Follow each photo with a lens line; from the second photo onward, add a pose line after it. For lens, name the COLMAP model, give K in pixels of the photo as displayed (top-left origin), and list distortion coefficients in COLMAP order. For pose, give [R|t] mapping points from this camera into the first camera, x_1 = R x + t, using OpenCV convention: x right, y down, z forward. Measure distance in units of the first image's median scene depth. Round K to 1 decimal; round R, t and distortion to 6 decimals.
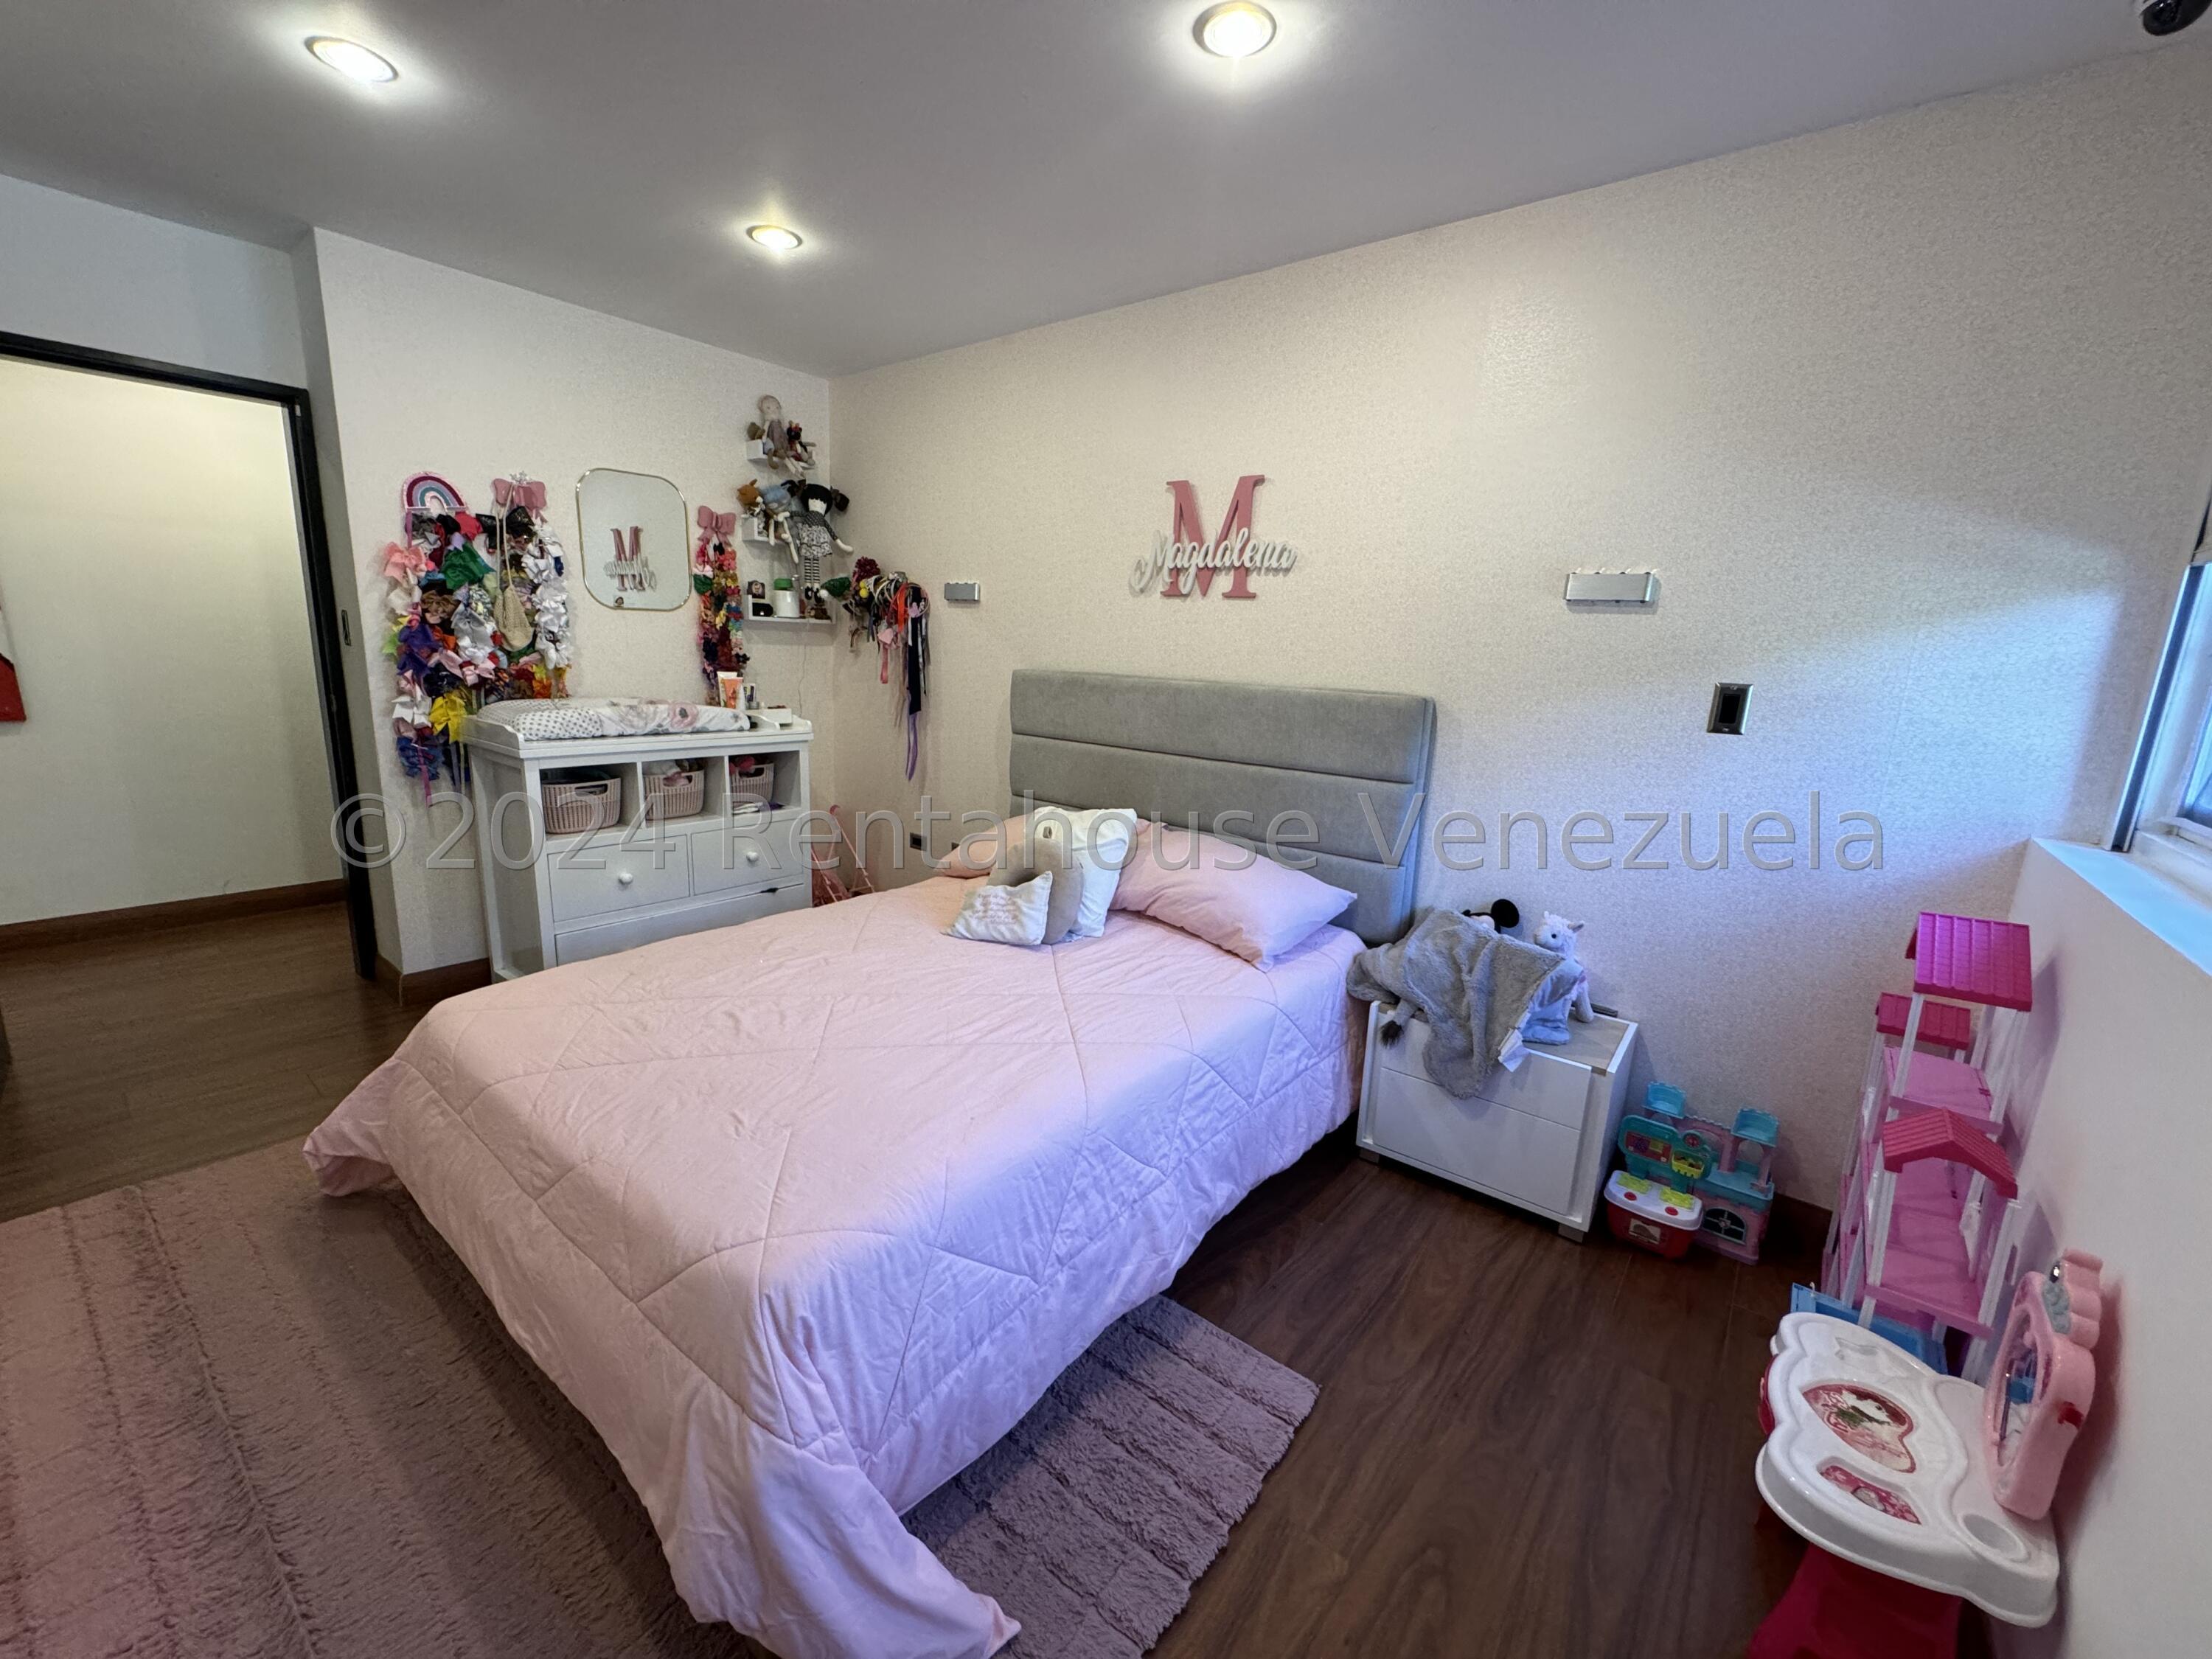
lens RADIAL K [[883.1, 0, 1114.8], [0, 883.1, 829.9], [0, 0, 1]] dist [-0.003513, 0.000341]
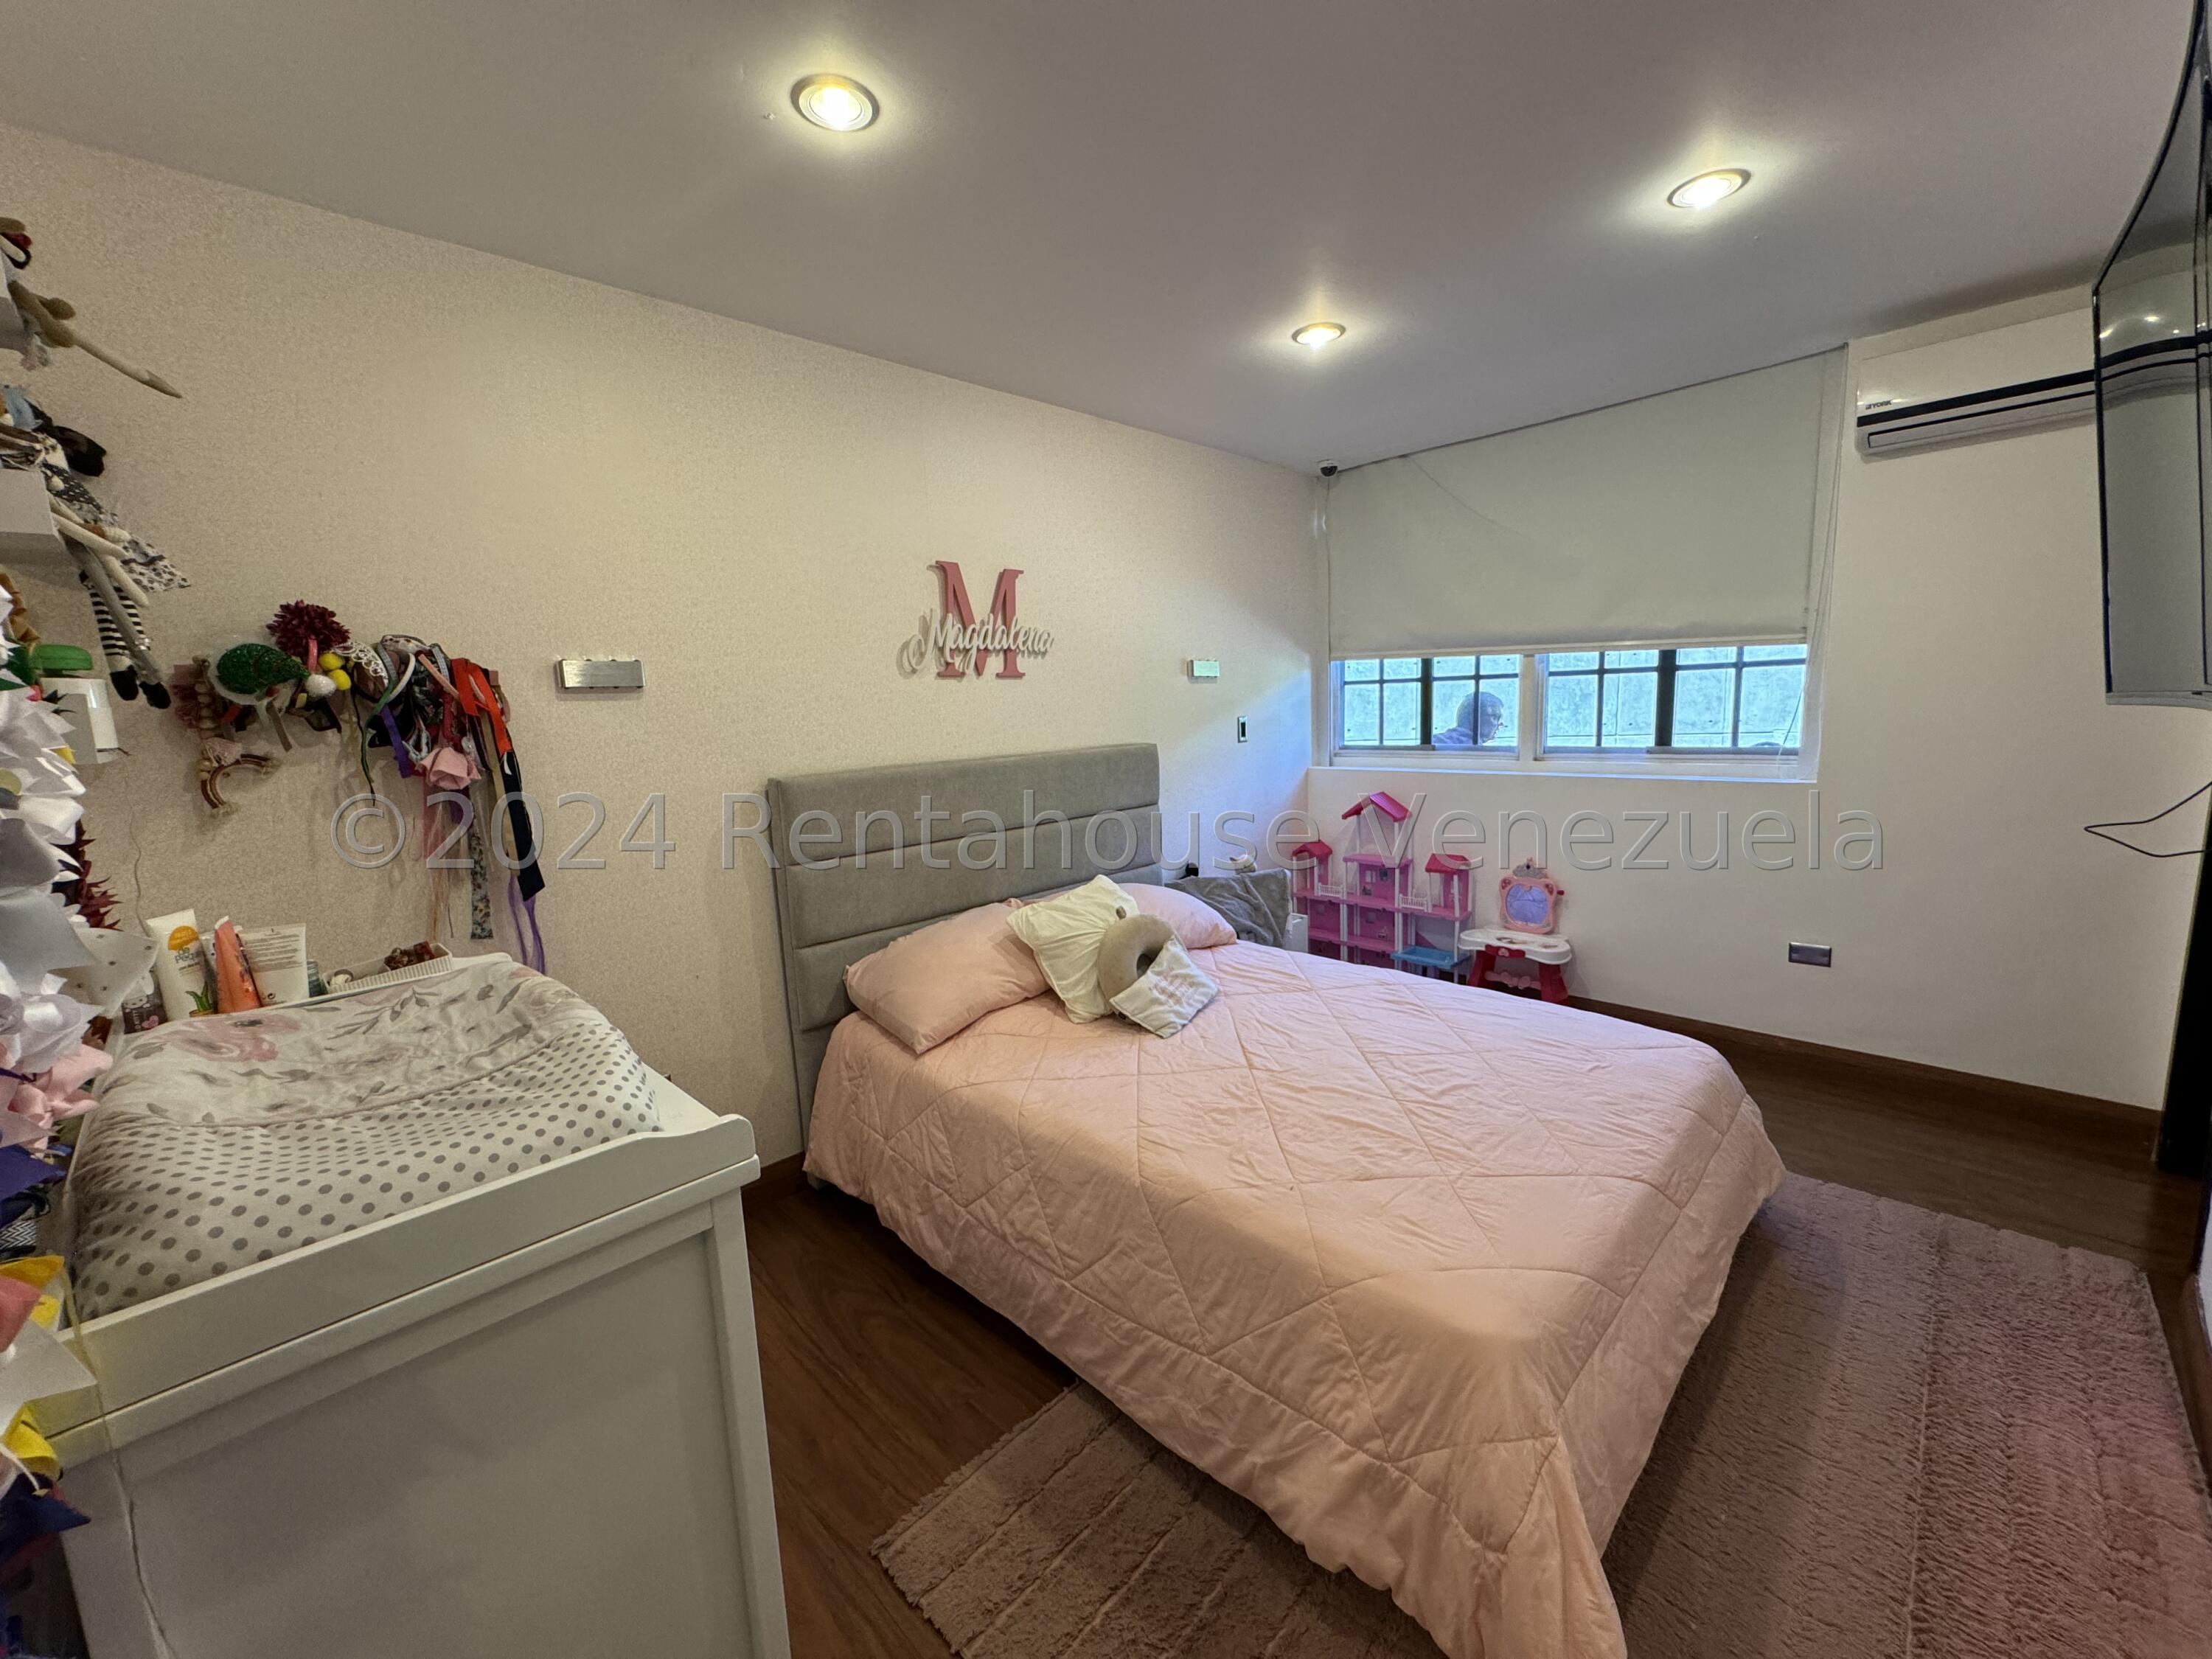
lens RADIAL K [[883.1, 0, 1112.6], [0, 883.1, 828.8], [0, 0, 1]] dist [-0.003513, 0.000341]
pose [[0.109246, -0.188254, 0.976025, -0.929080], [0.249245, 0.955721, 0.156440, -0.220981], [-0.962259, 0.226179, 0.151331, 0.748792]]
